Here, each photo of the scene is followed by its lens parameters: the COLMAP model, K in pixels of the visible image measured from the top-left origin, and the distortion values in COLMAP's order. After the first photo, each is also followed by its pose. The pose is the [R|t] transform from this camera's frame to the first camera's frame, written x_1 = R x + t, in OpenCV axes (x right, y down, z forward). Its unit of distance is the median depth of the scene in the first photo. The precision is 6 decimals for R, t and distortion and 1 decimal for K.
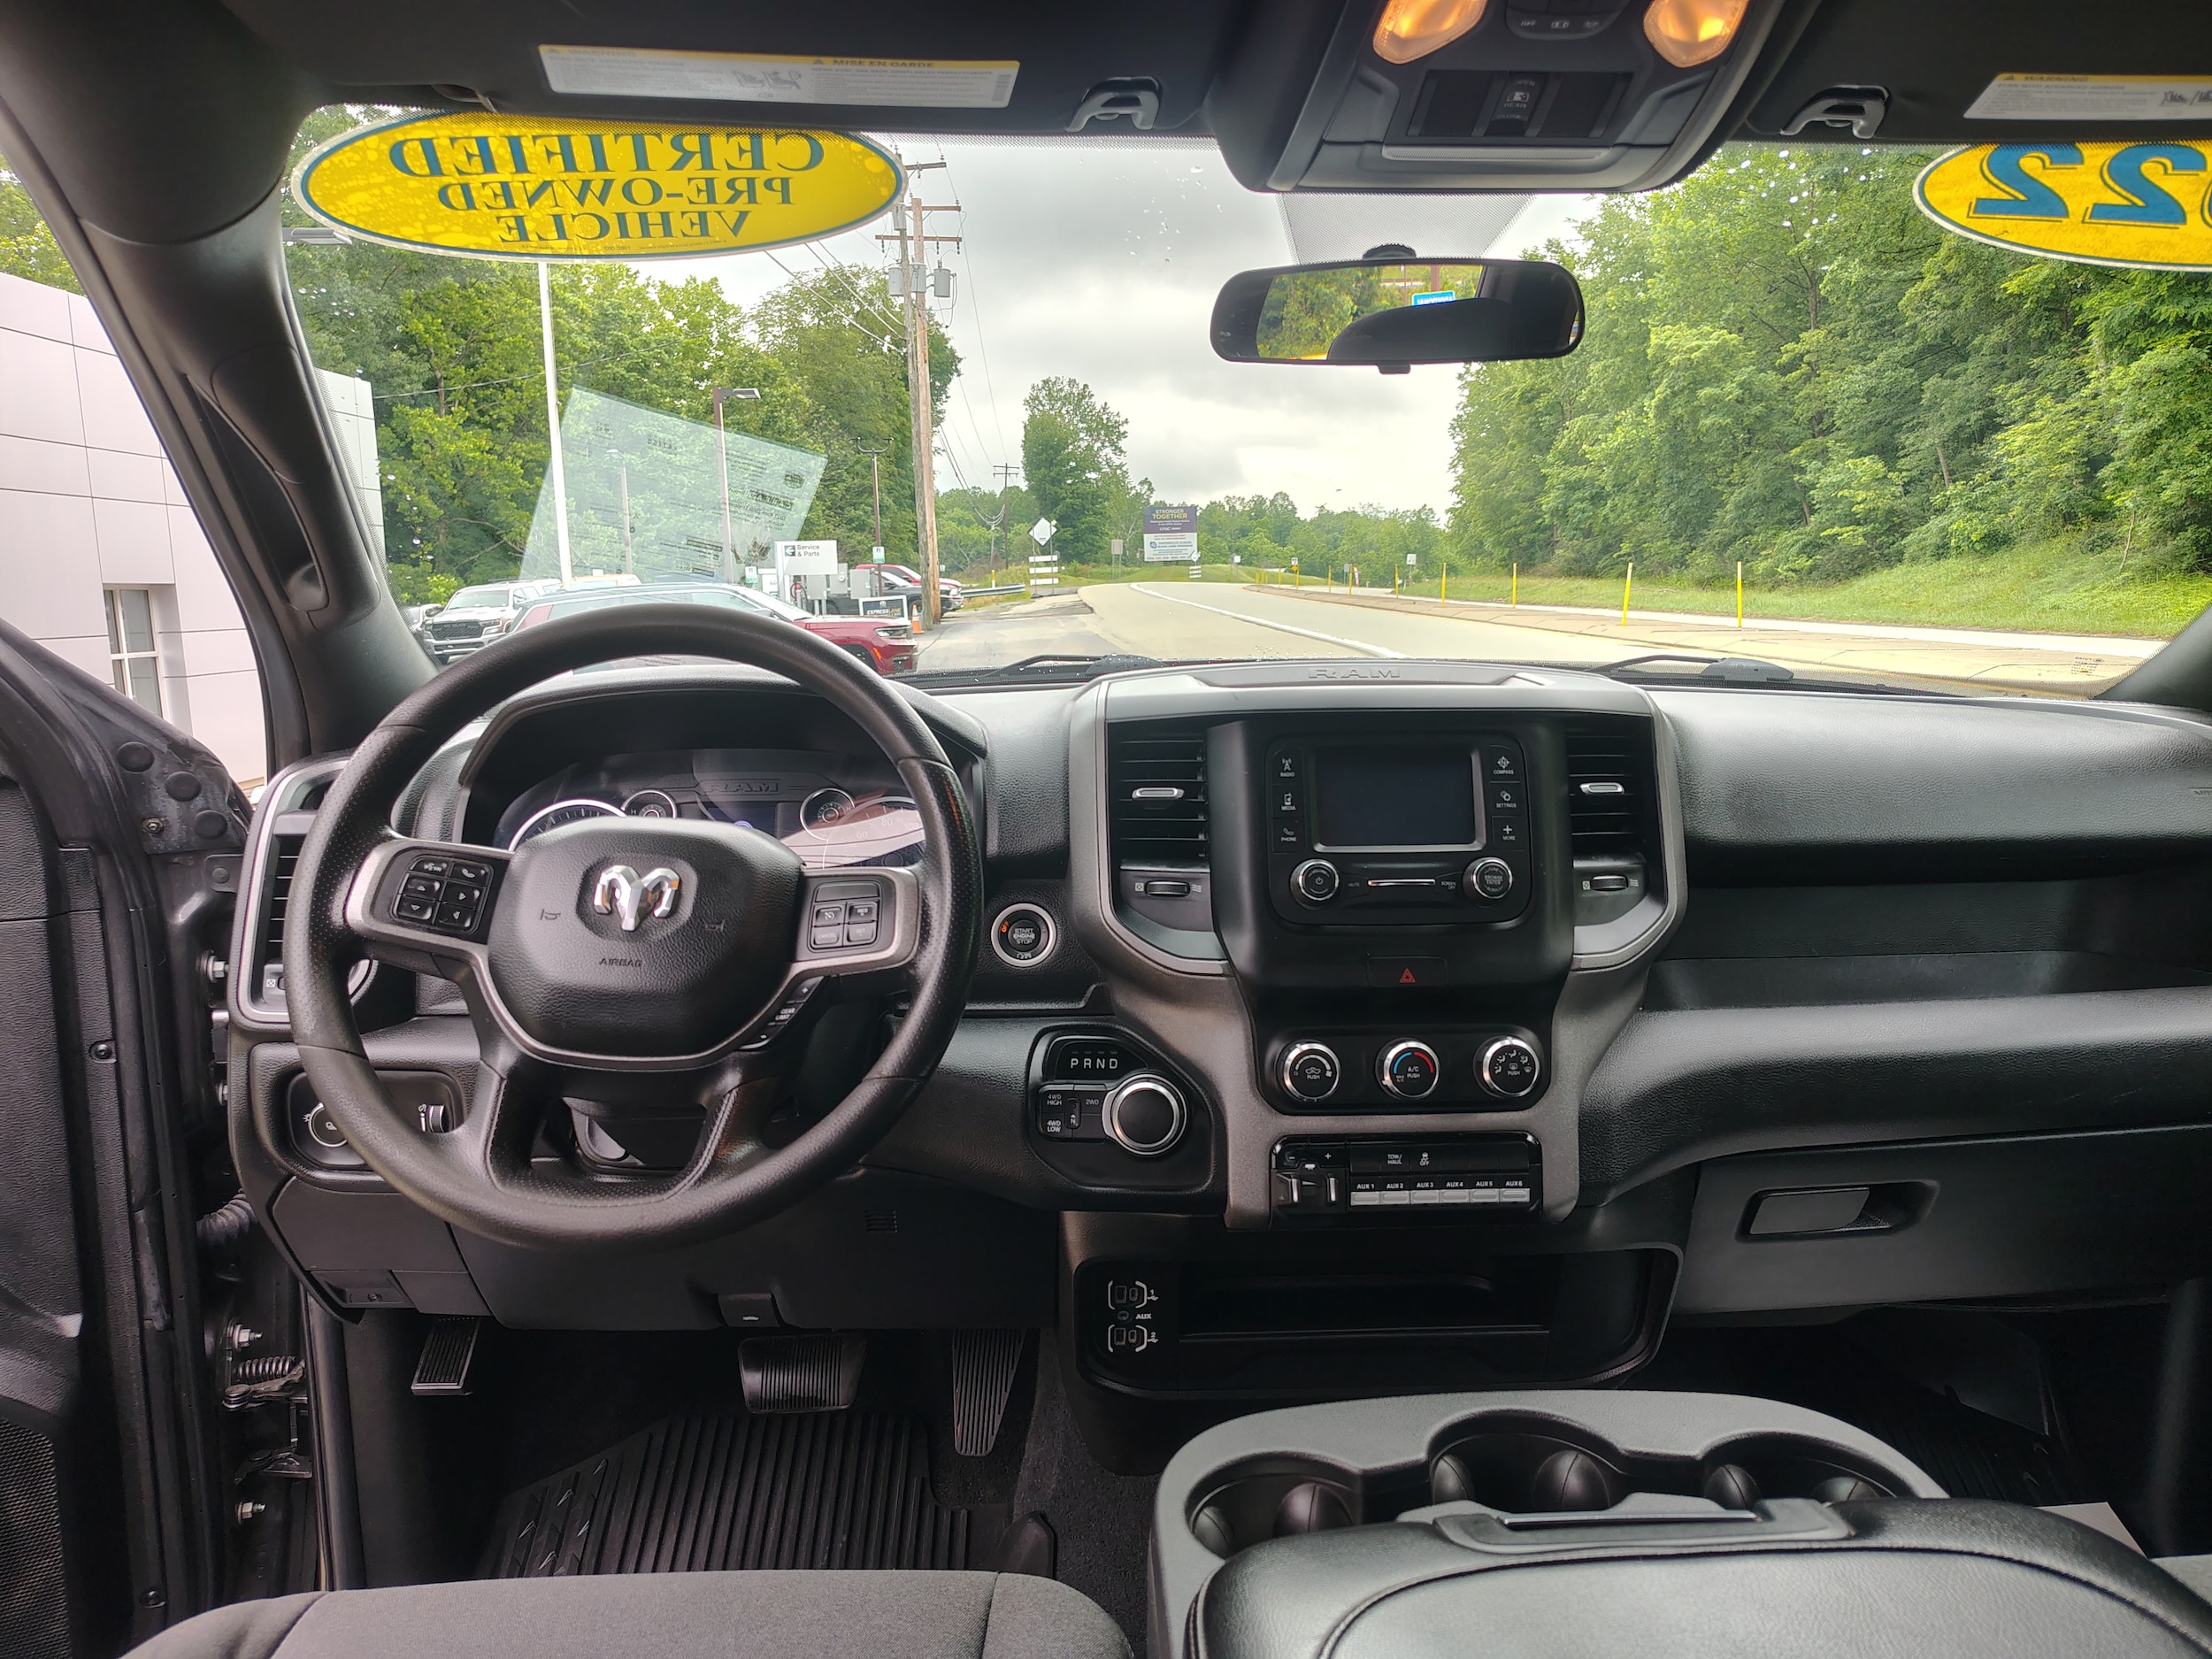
lens RADIAL K [[1531.5, 0, 1118.7], [0, 1531.5, 843.8], [0, 0, 1]] dist [0.021853, -0.019089]
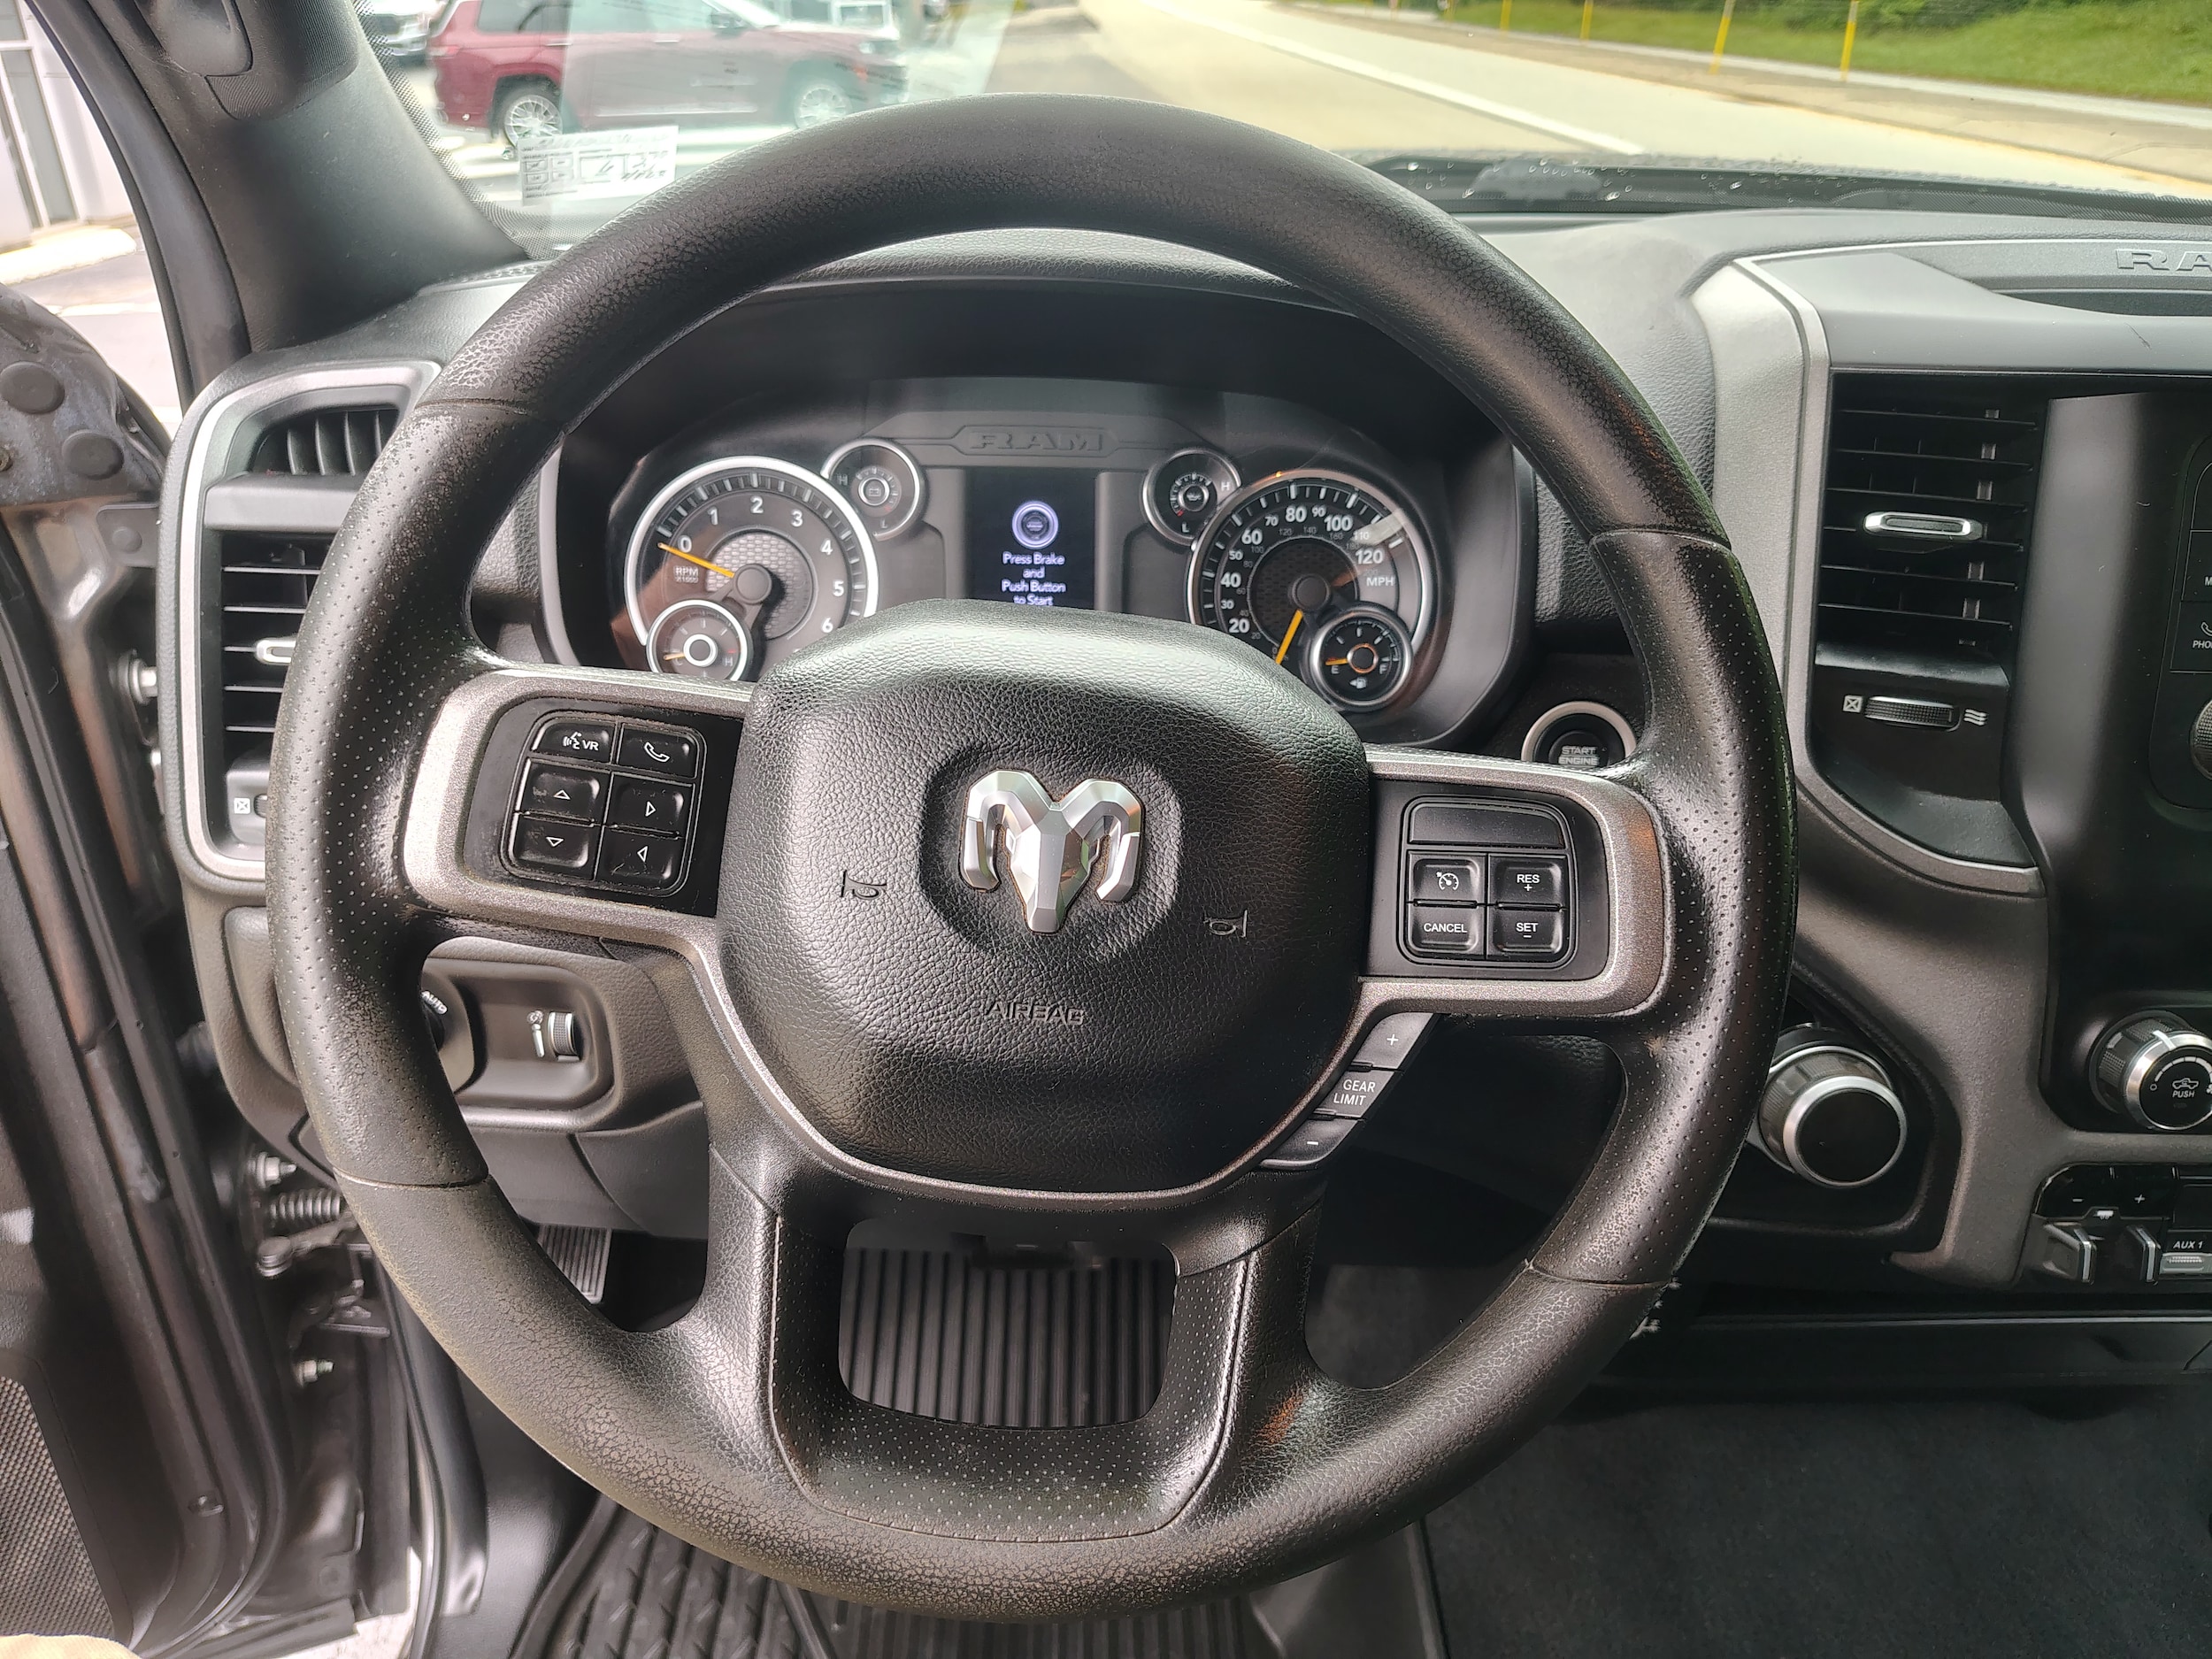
lens RADIAL K [[1531.5, 0, 1109.3], [0, 1531.5, 829.3], [0, 0, 1]] dist [0.021853, -0.019089]
pose [[0.999344, 0.032313, 0.016381, -0.253052], [-0.035873, 0.945761, 0.322875, -0.095986], [-0.005060, -0.323251, 0.946300, 0.480402]]
